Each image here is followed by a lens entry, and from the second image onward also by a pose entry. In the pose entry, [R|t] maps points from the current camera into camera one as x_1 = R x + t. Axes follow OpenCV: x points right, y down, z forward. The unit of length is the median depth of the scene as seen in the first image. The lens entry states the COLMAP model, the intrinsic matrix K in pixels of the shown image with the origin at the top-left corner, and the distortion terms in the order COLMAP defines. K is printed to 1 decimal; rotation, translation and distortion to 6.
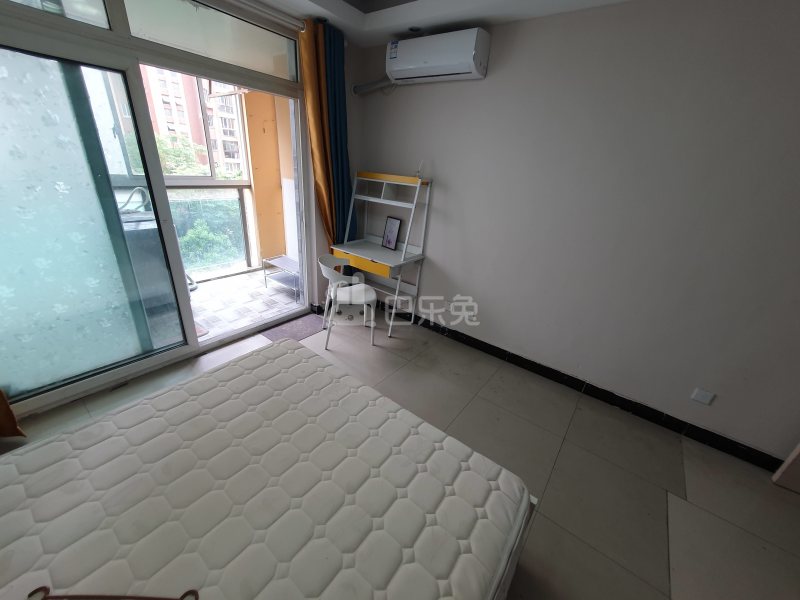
lens RADIAL K [[315.0, 0, 400.0], [0, 315.0, 300.0], [0, 0, 1]] dist [-0.001006, -0.000095]
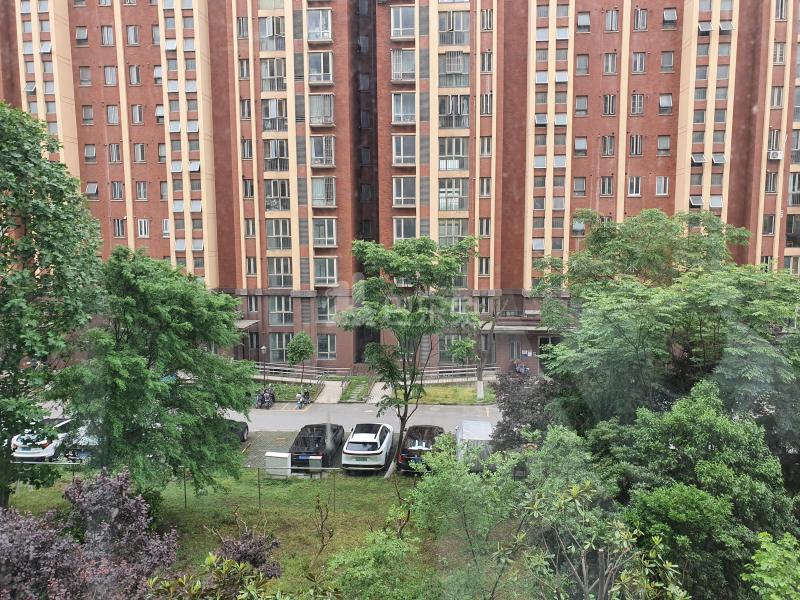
lens RADIAL K [[610.0, 0, 400.0], [0, 610.0, 300.0], [0, 0, 1]] dist [-0.046211, 0.062430]
pose [[0.515994, 0.021622, -0.856319, -0.127017], [-0.302265, 0.939971, -0.158402, -0.097672], [0.801490, 0.340570, 0.491555, 0.190628]]
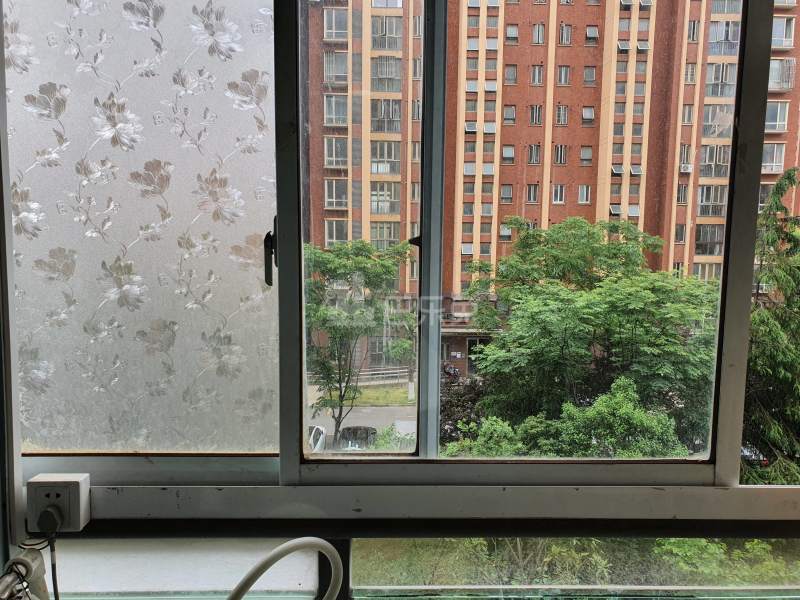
lens RADIAL K [[618.5, 0, 400.0], [0, 618.5, 300.0], [0, 0, 1]] dist [0.001246, -0.003471]
pose [[0.615065, 0.019336, -0.788239, -0.100779], [-0.284988, 0.937566, -0.199378, -0.080883], [0.735171, 0.347269, 0.582175, 0.151845]]
